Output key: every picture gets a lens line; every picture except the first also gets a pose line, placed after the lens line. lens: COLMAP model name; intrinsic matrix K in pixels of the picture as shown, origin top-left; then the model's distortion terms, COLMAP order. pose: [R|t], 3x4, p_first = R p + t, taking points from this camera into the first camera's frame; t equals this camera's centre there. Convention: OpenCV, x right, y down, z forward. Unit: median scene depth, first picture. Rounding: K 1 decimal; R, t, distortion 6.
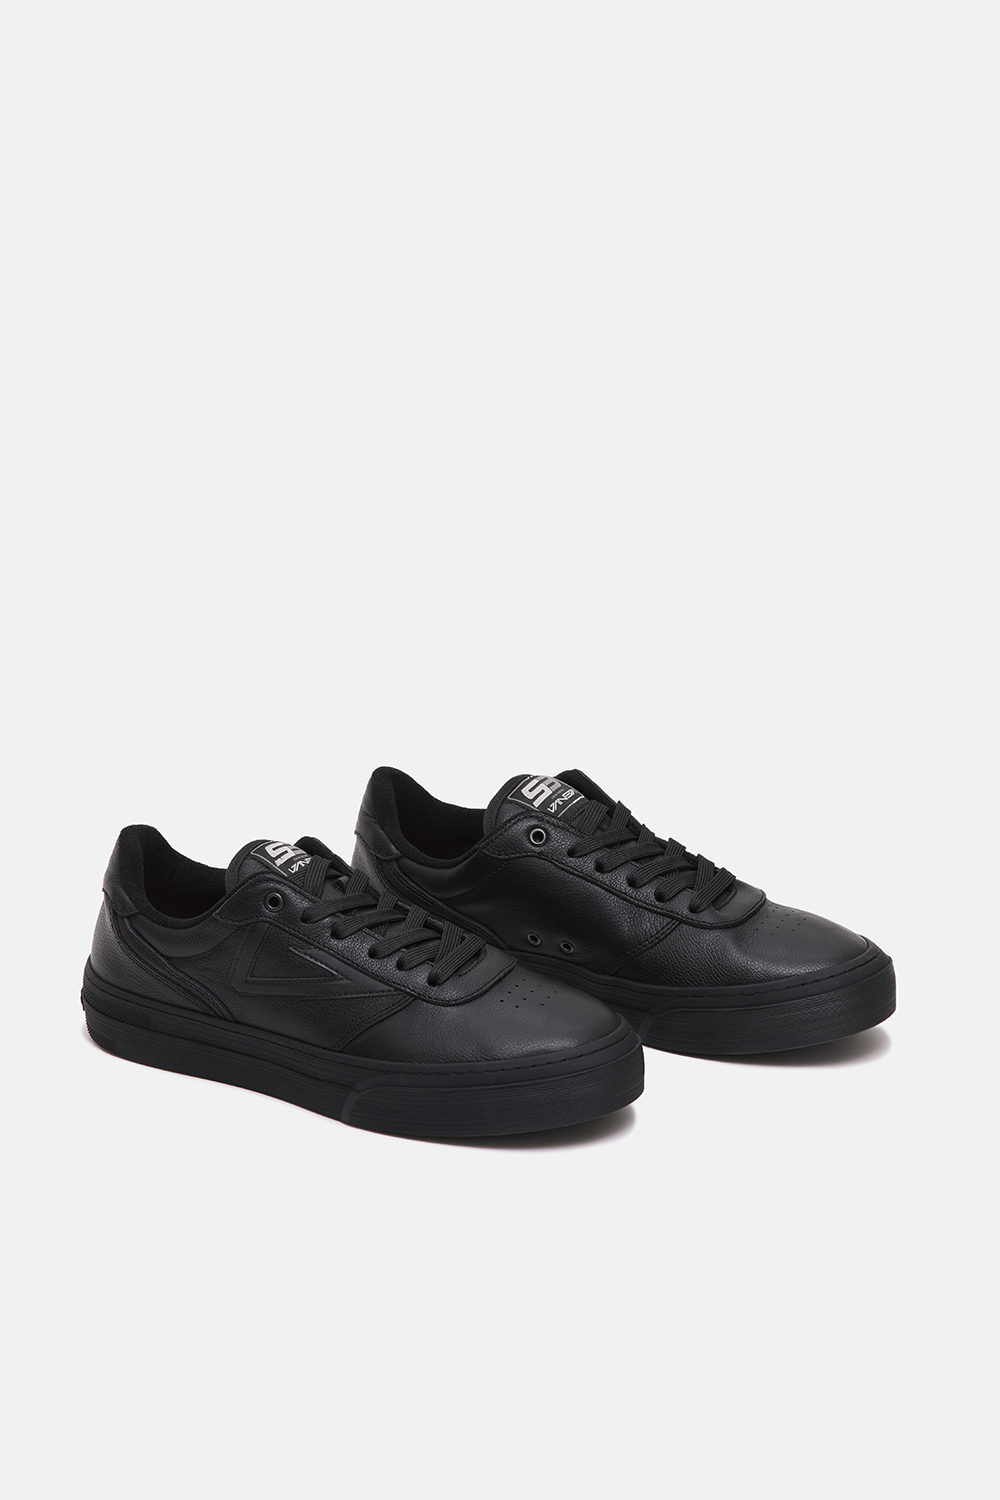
lens RADIAL K [[4481.6, 0, 500.0], [0, 4481.6, 749.9], [0, 0, 1]] dist [-0.132962, 0.000000]
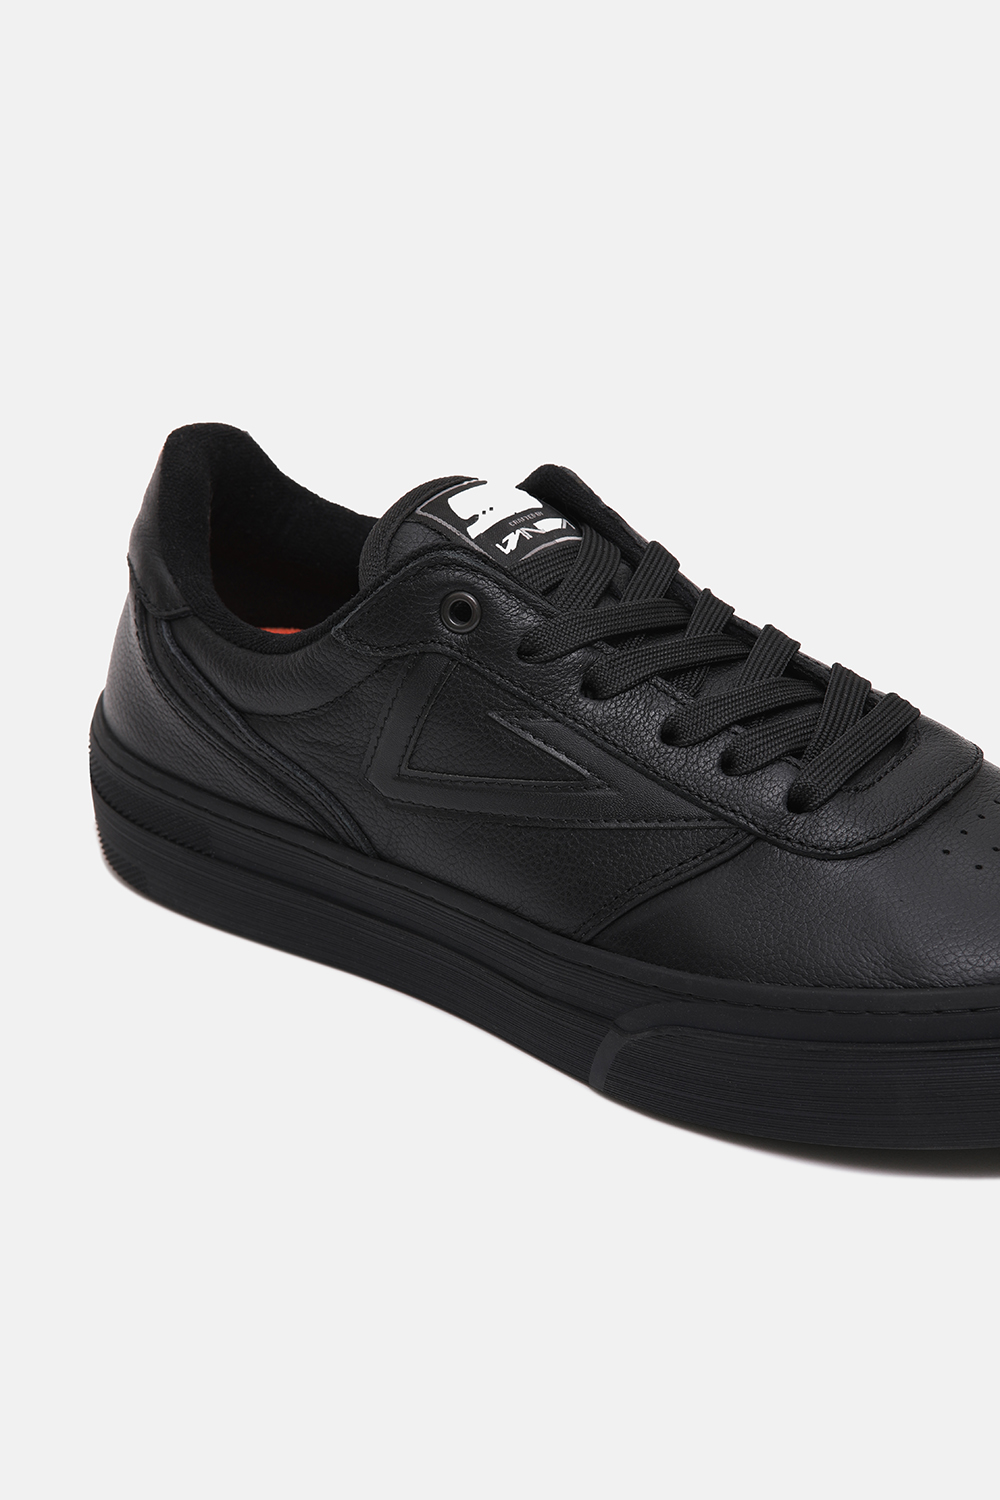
lens RADIAL K [[4481.6, 0, 499.4], [0, 4481.6, 749.5], [0, 0, 1]] dist [-0.132962, 0.000000]
pose [[0.993505, 0.048599, -0.102890, 0.001602], [-0.036563, 0.992600, 0.115791, -0.005535], [0.107756, -0.111277, 0.987930, 0.541992]]
